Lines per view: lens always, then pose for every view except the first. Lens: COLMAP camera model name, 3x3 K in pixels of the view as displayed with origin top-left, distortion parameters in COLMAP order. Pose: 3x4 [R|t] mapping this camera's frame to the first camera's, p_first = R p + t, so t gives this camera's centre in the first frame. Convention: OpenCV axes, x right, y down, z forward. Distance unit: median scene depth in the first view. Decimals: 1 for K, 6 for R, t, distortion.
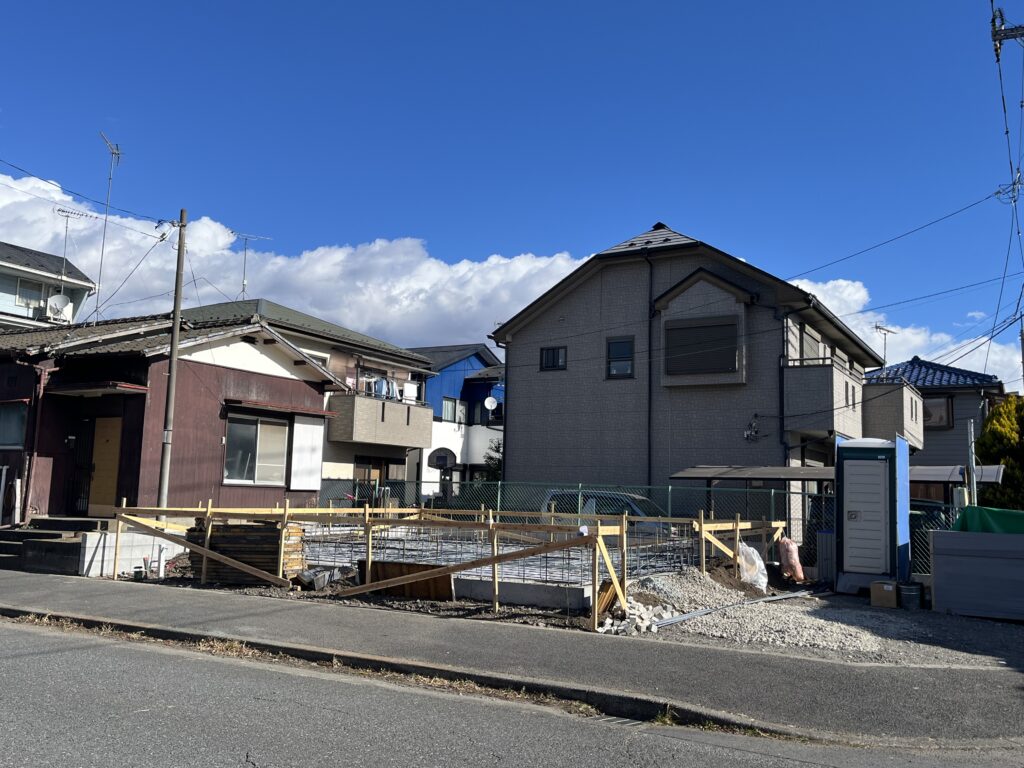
lens RADIAL K [[911.5, 0, 516.3], [0, 911.5, 389.0], [0, 0, 1]] dist [0.051223, -0.028332]
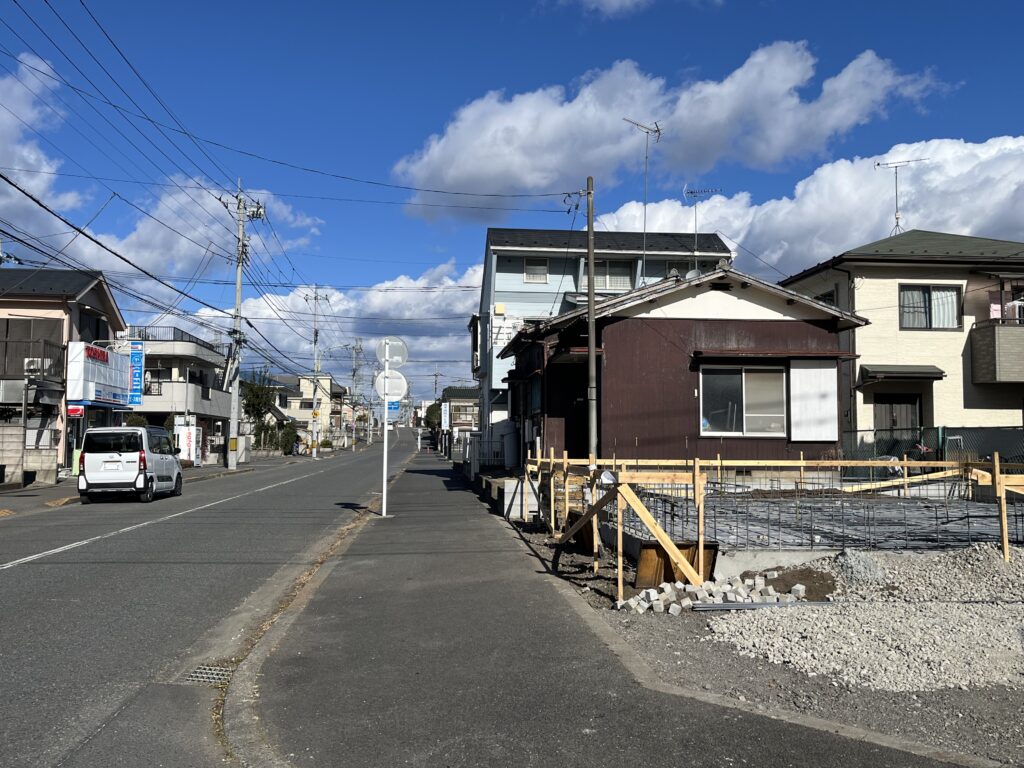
lens RADIAL K [[911.5, 0, 513.6], [0, 911.5, 382.7], [0, 0, 1]] dist [0.051223, -0.028332]
pose [[0.569300, -0.077661, -0.818453, 0.360372], [0.106447, 0.994111, -0.020287, 0.042170], [0.815209, -0.075572, 0.574215, 0.259436]]
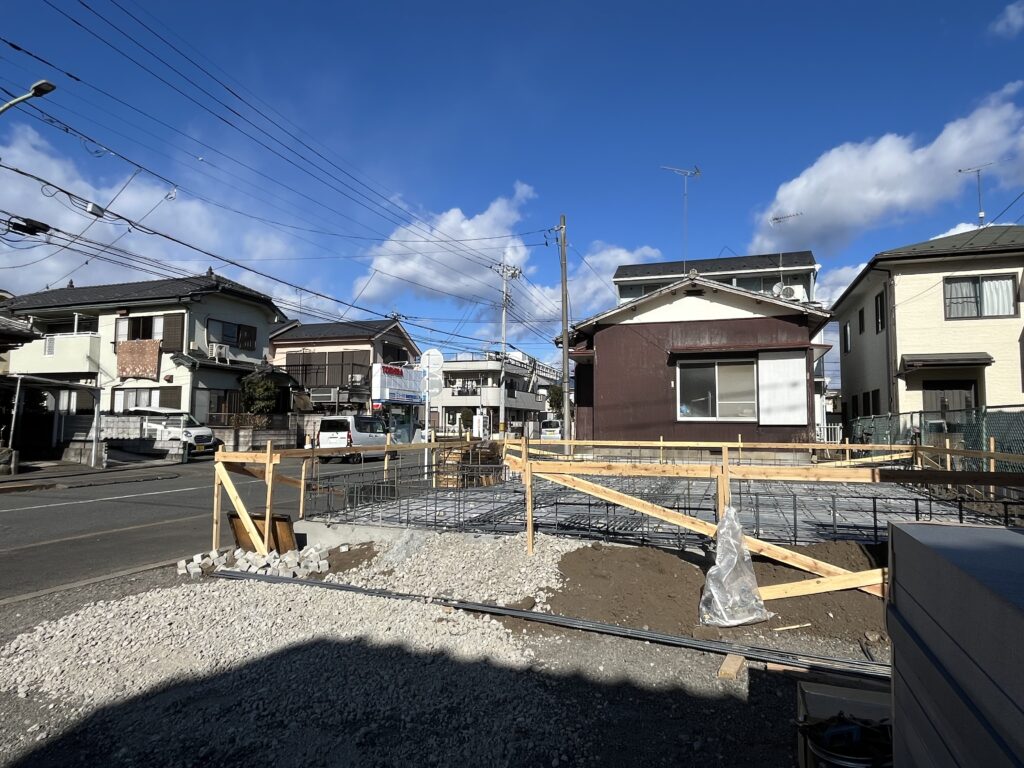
lens RADIAL K [[617.3, 0, 517.6], [0, 617.3, 383.1], [0, 0, 1]] dist [-0.016253, 0.000830]
pose [[0.165530, -0.091315, -0.981968, 0.401005], [0.114392, 0.990761, -0.072849, 0.085163], [0.979548, -0.100270, 0.174446, 0.638472]]
